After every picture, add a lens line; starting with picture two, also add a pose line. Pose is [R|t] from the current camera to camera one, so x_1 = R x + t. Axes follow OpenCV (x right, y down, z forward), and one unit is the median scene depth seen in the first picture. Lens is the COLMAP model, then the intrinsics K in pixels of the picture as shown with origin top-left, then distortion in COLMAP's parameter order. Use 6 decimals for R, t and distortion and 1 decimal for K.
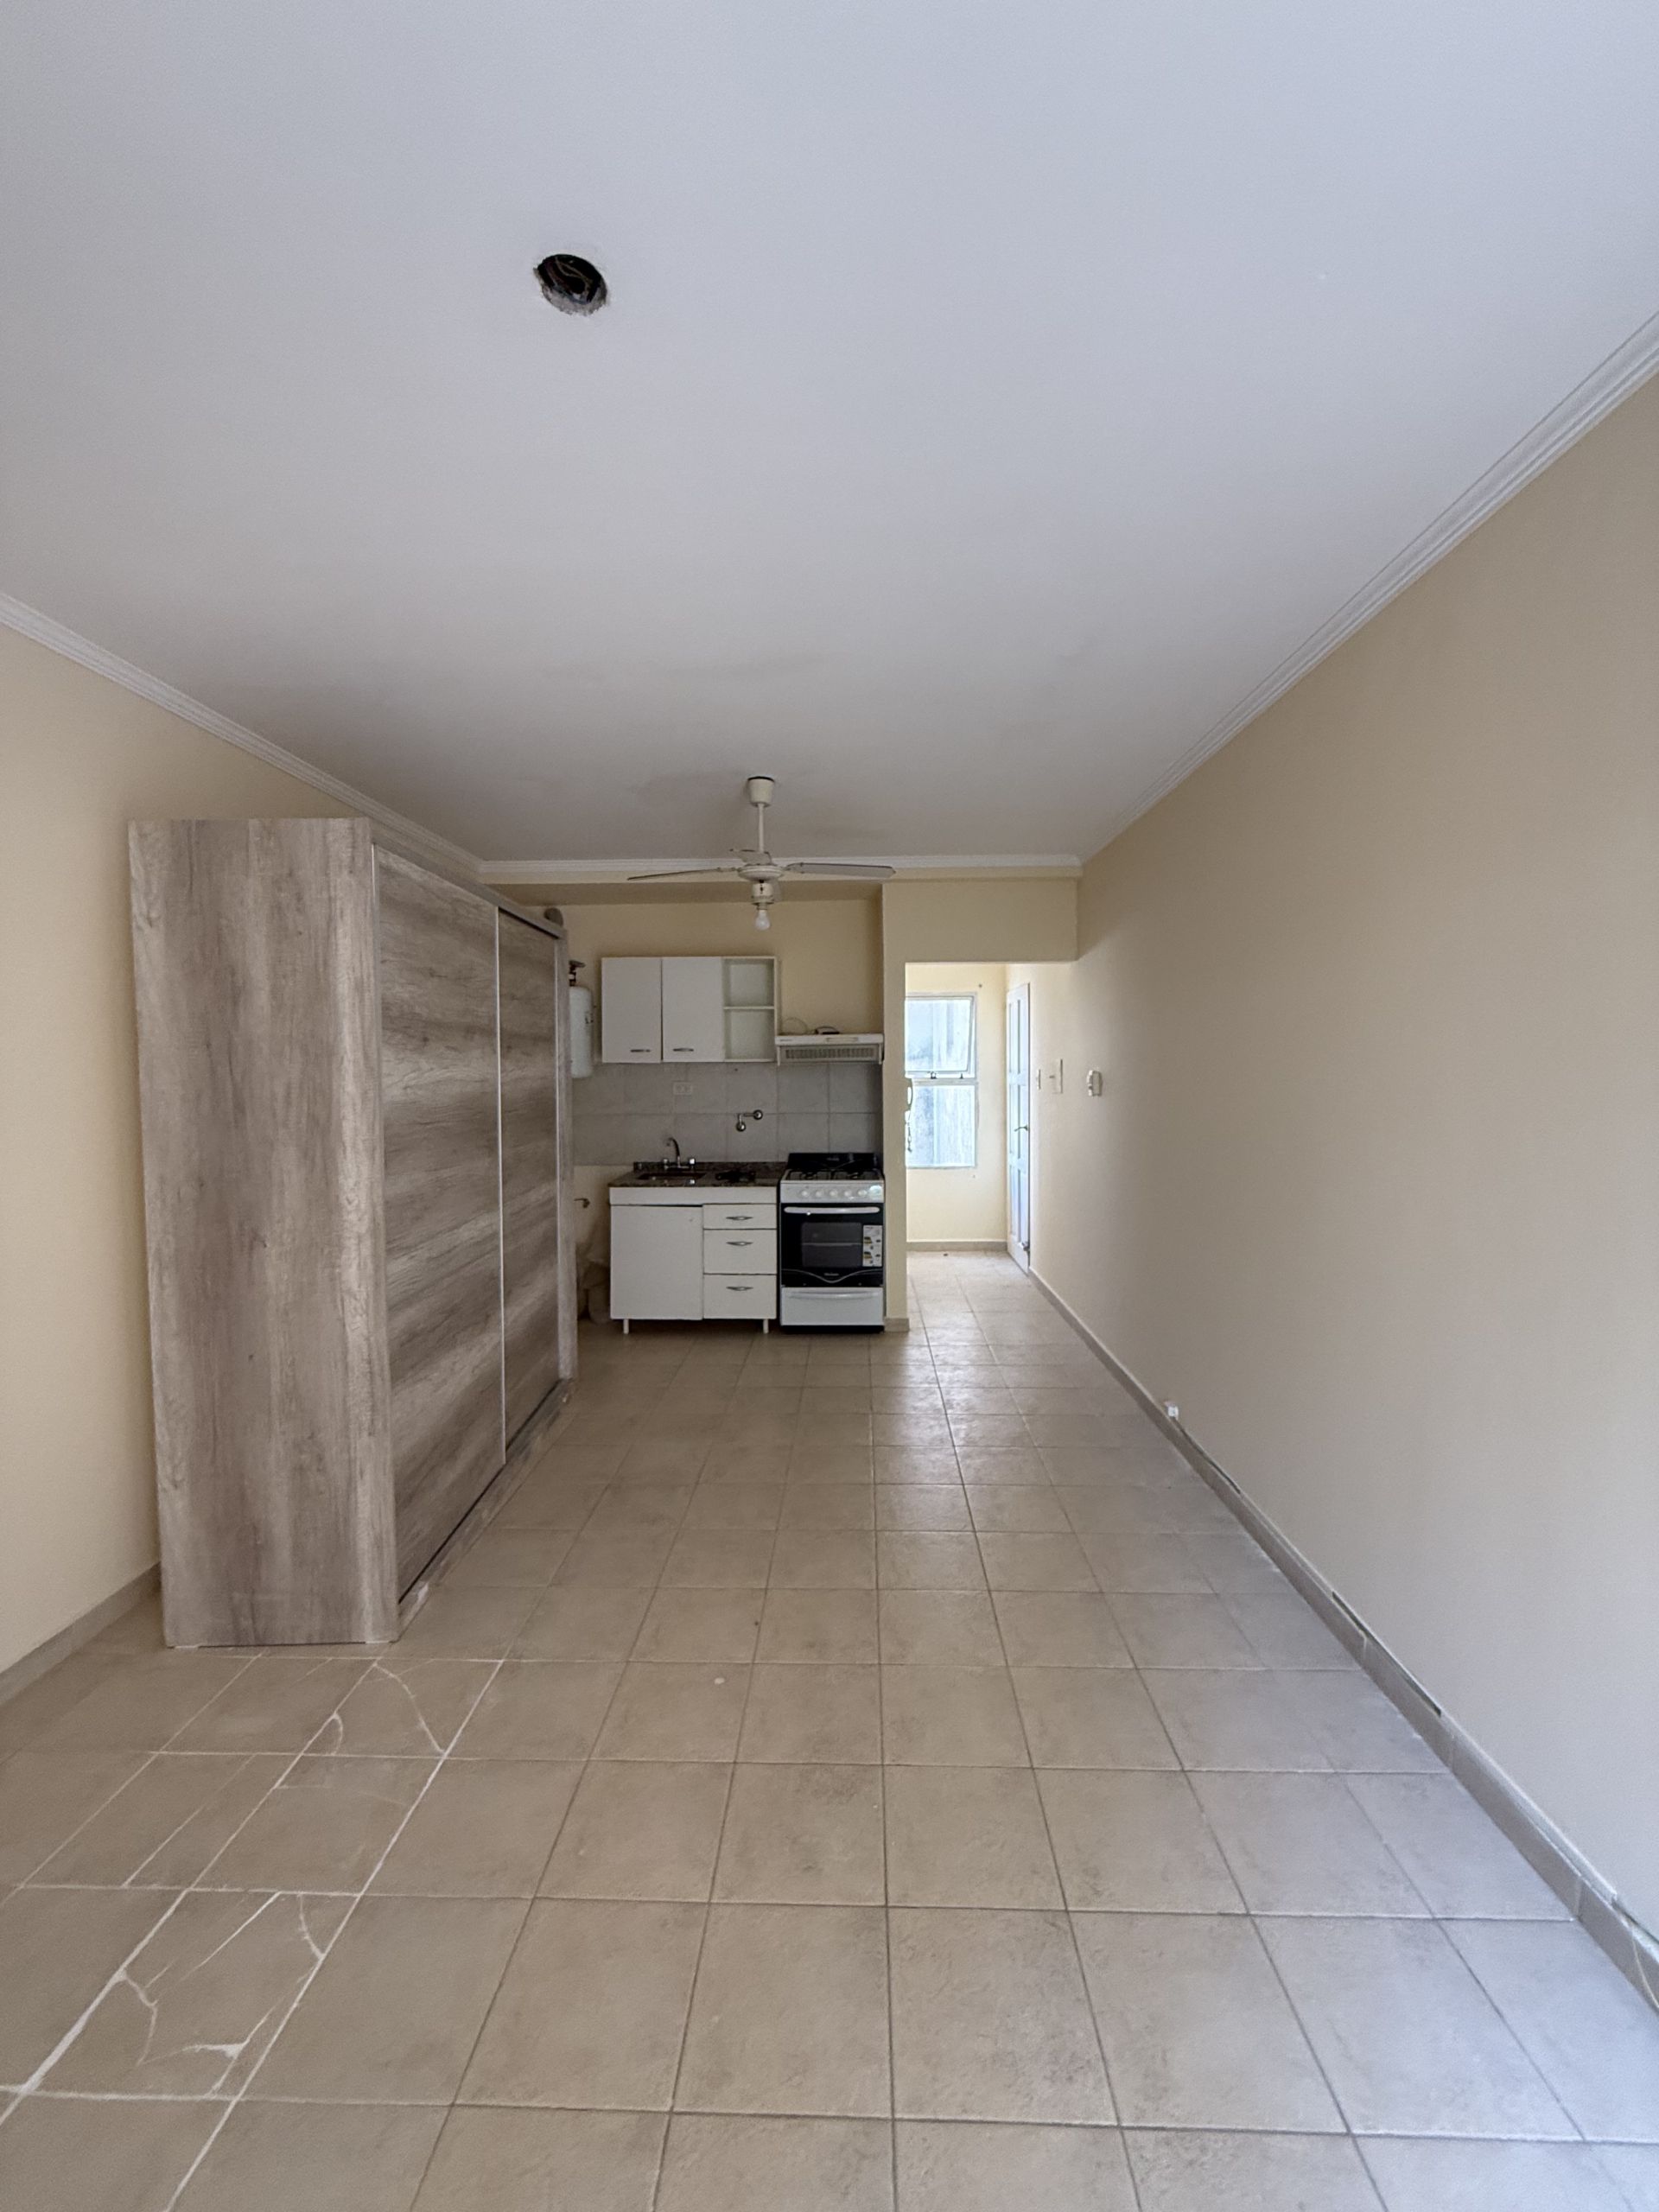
lens RADIAL K [[890.7, 0, 822.8], [0, 890.7, 1106.3], [0, 0, 1]] dist [0.002666, 0.001477]
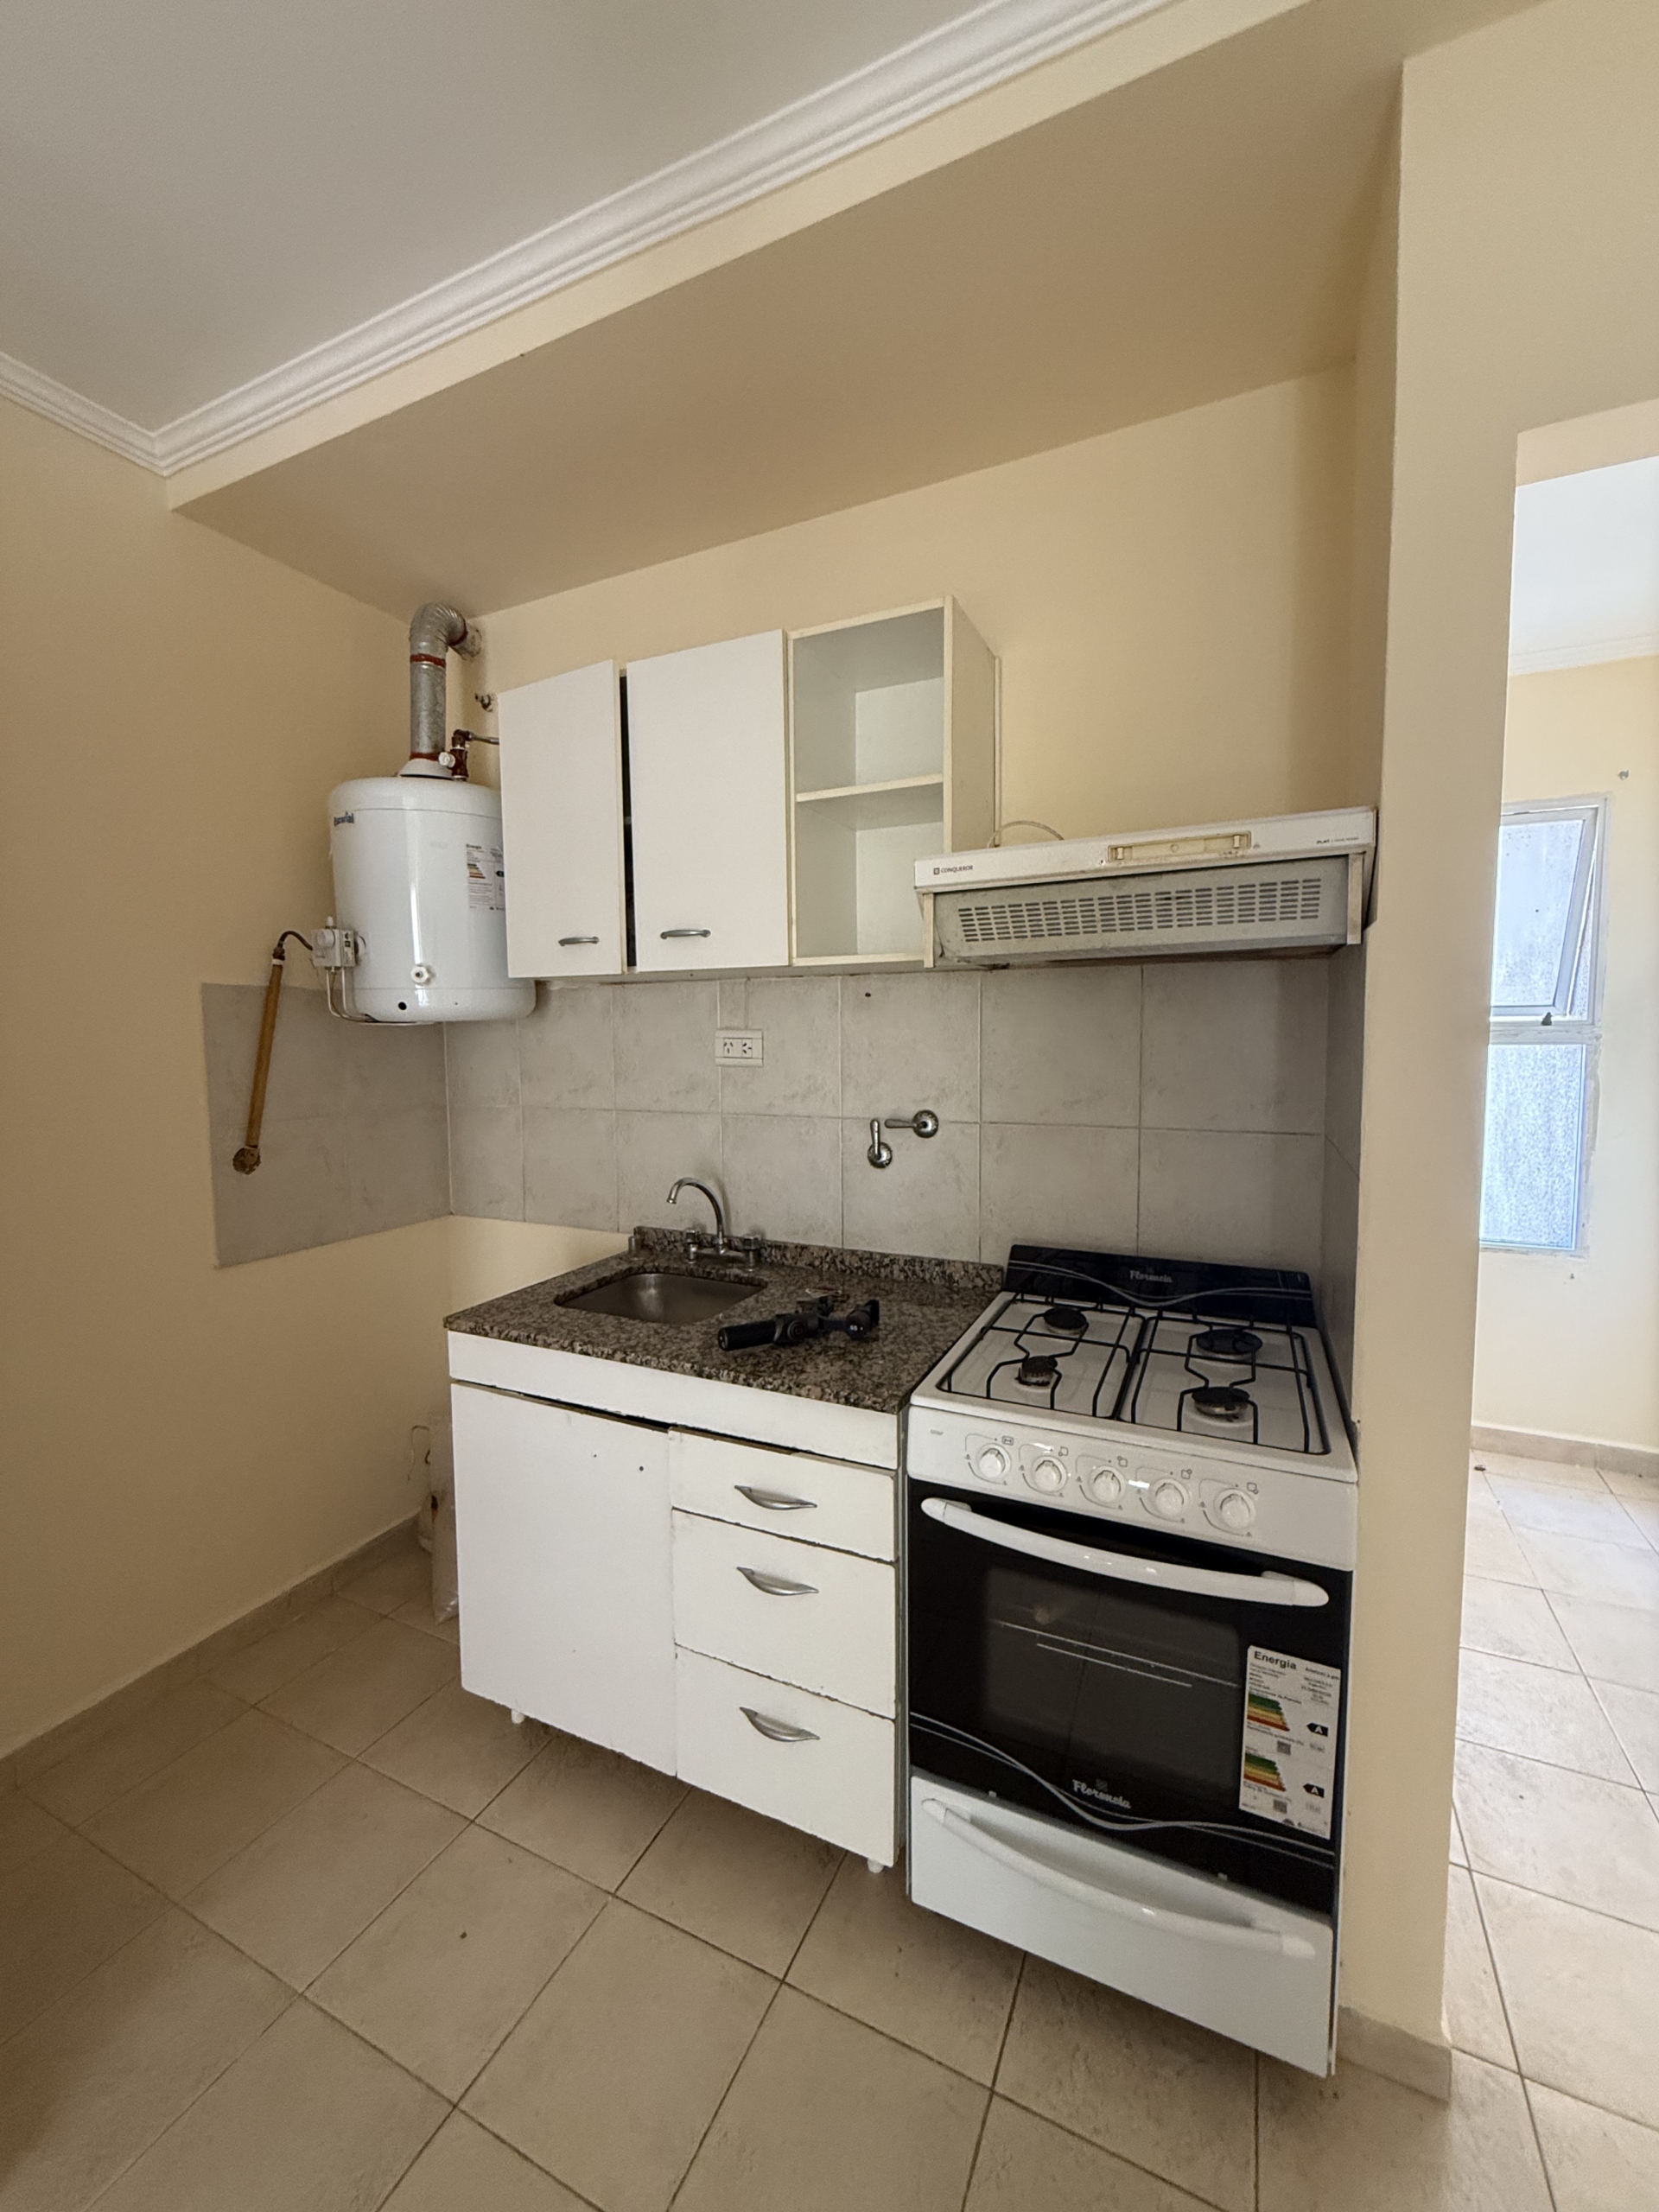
lens RADIAL K [[890.7, 0, 837.2], [0, 890.7, 1095.9], [0, 0, 1]] dist [0.002666, 0.001477]
pose [[0.921754, 0.029631, -0.386641, 0.032457], [-0.014927, 0.999049, 0.040977, -0.016953], [0.387488, -0.032000, 0.921319, 0.741300]]
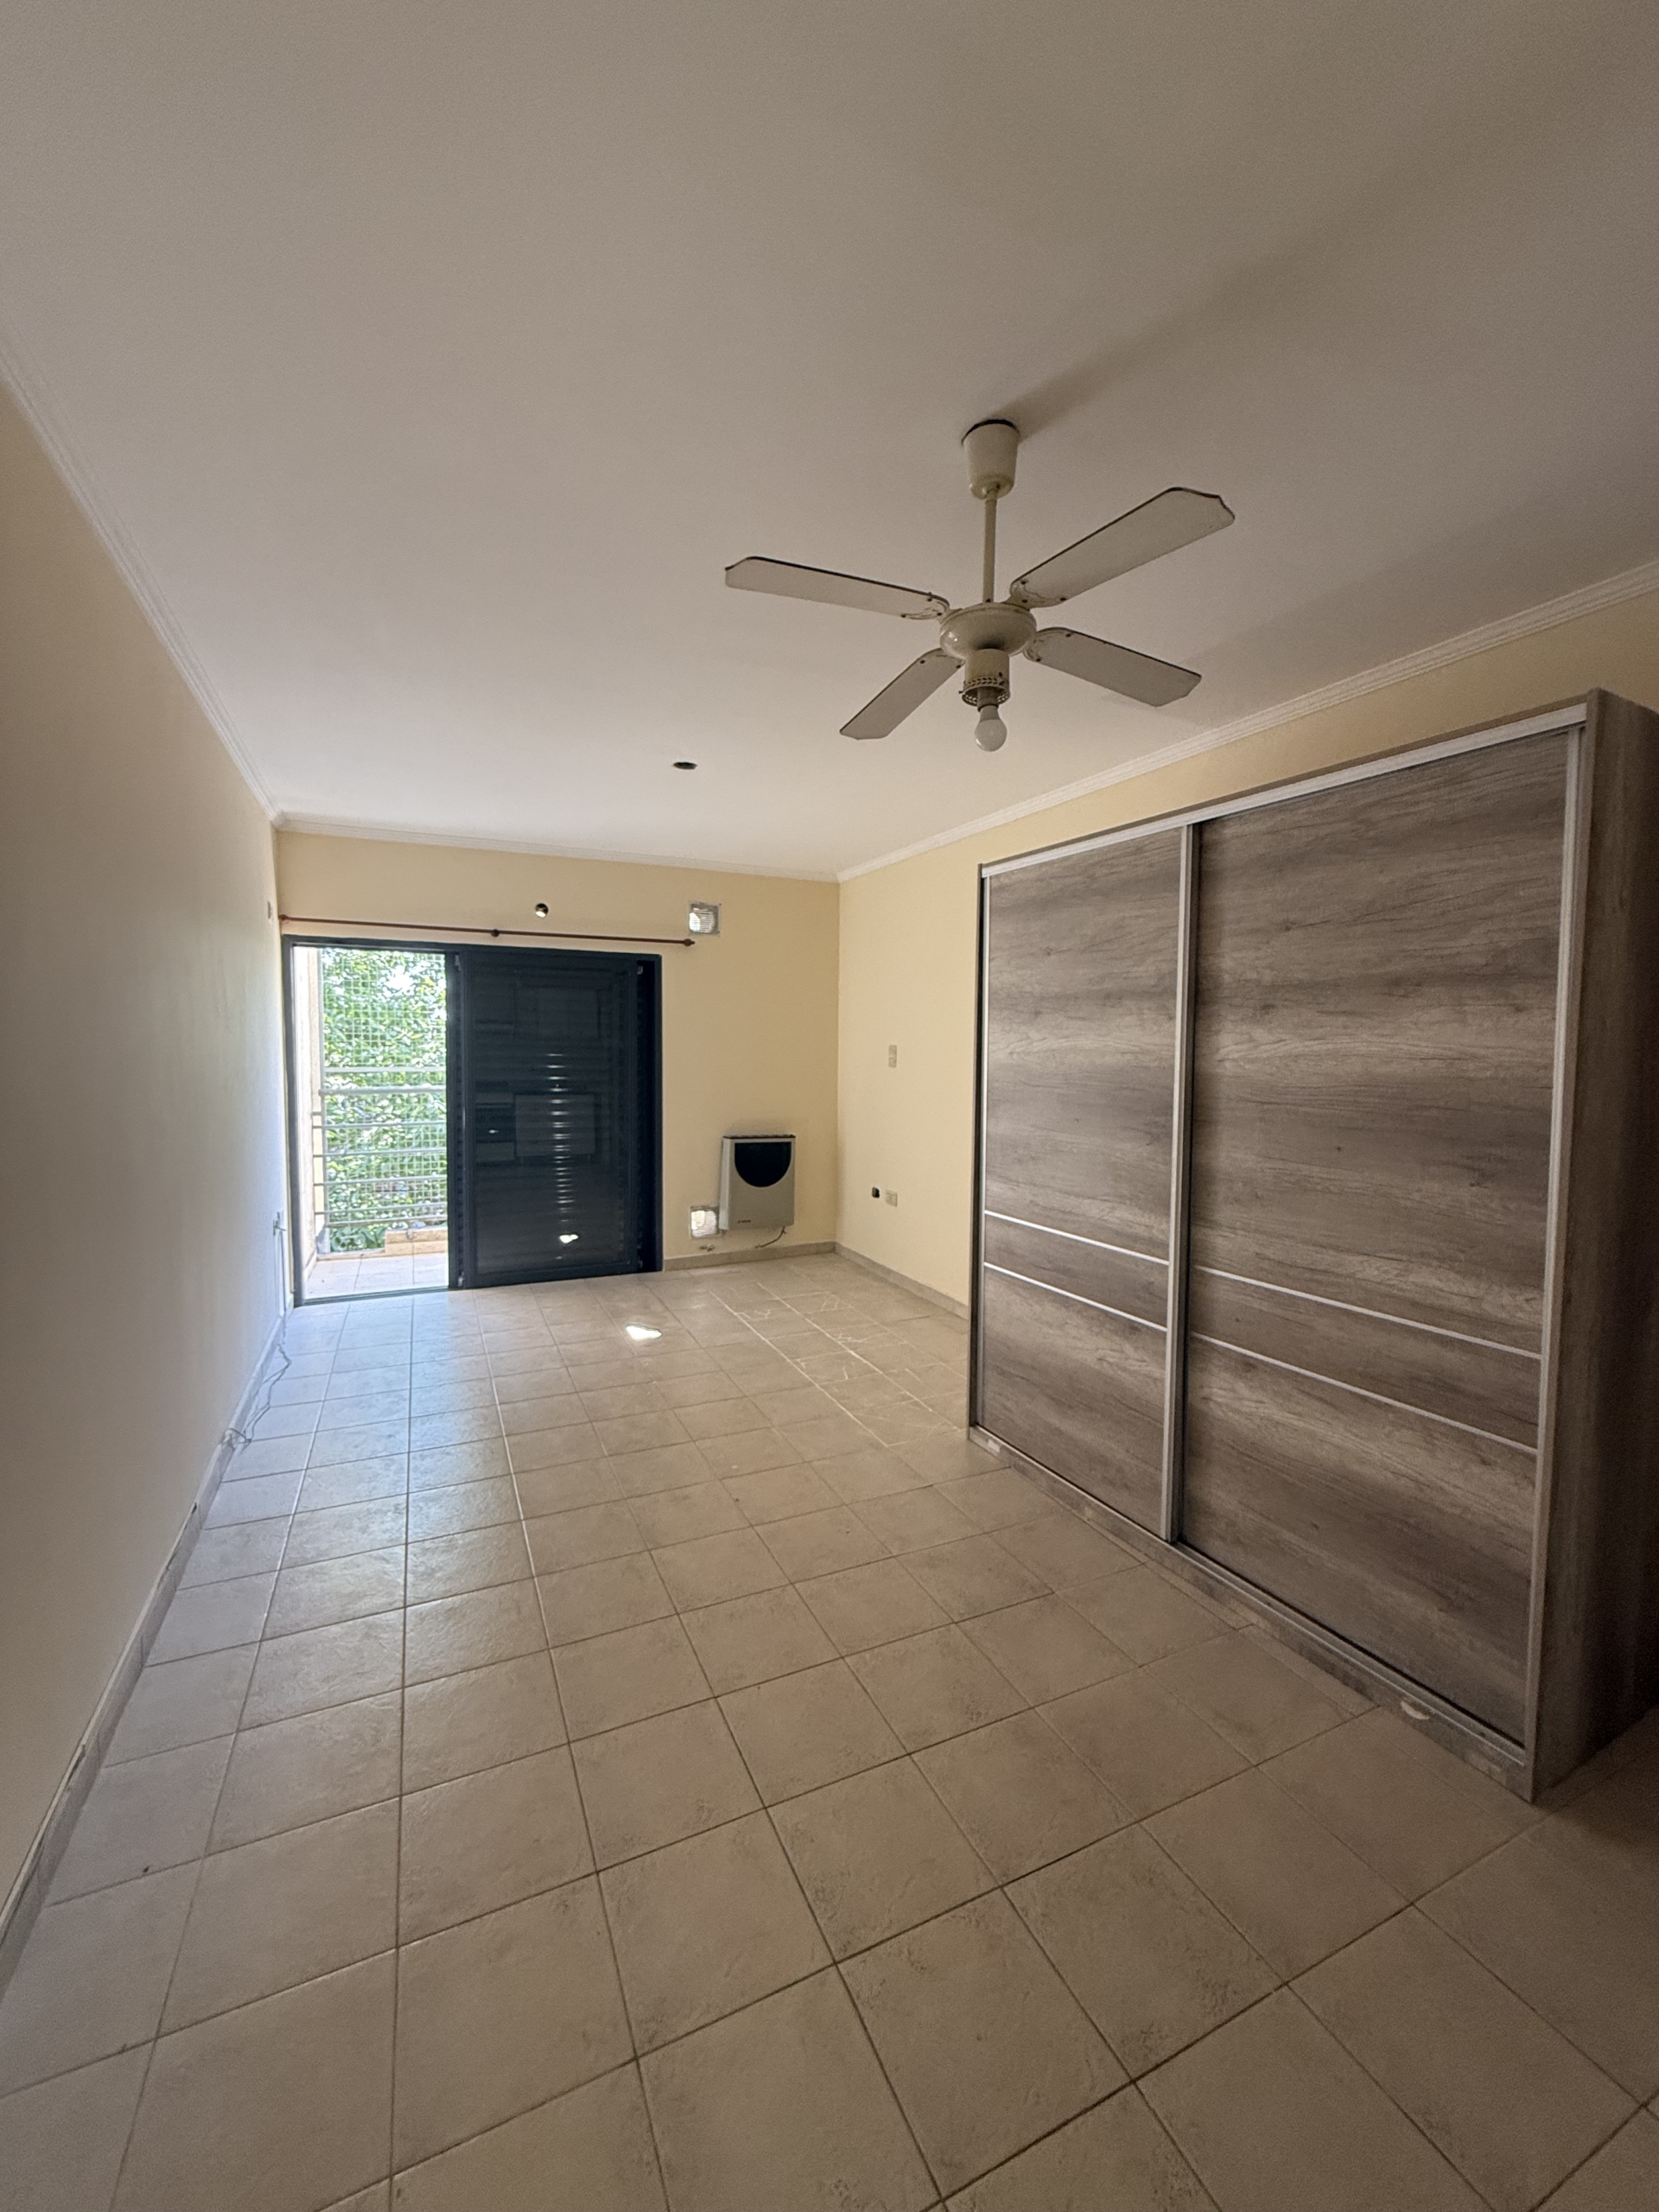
lens RADIAL K [[890.7, 0, 829.8], [0, 890.7, 1099.3], [0, 0, 1]] dist [0.002666, 0.001477]
pose [[-0.889835, 0.030327, -0.455273, 0.259963], [-0.020379, 0.994151, 0.106054, -0.065678], [0.455827, 0.103649, -0.884013, 1.555463]]
